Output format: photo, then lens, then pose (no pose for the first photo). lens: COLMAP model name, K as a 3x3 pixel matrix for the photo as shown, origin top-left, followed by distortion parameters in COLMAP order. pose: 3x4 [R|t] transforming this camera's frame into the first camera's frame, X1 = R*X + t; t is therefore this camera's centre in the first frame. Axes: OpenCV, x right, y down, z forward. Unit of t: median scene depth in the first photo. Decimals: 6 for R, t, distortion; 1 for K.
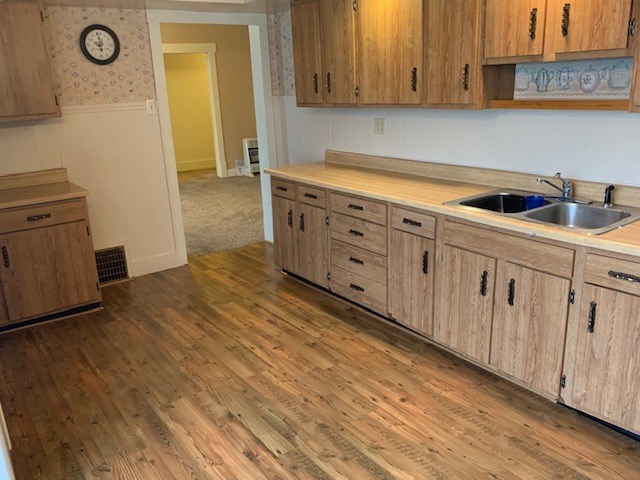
lens RADIAL K [[519.4, 0, 317.3], [0, 519.4, 237.2], [0, 0, 1]] dist [-0.016532, -0.010039]
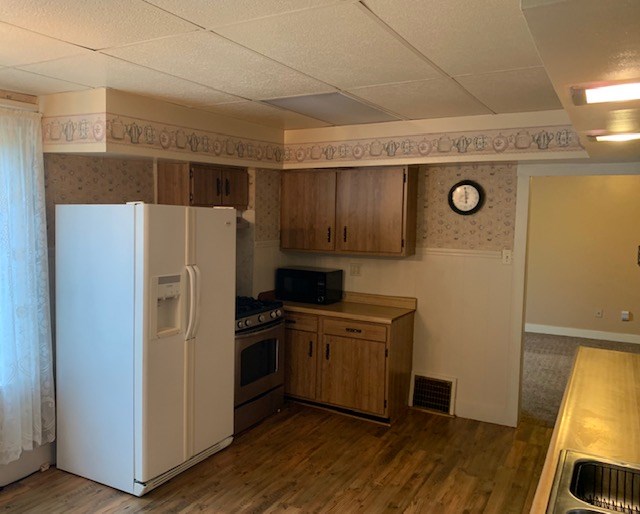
lens RADIAL K [[554.9, 0, 318.3], [0, 554.9, 255.2], [0, 0, 1]] dist [0.018932, -0.009049]
pose [[0.410240, 0.118278, -0.904275, 0.531429], [-0.294280, 0.955681, -0.008504, -0.148403], [0.863193, 0.269599, 0.426866, 0.244897]]
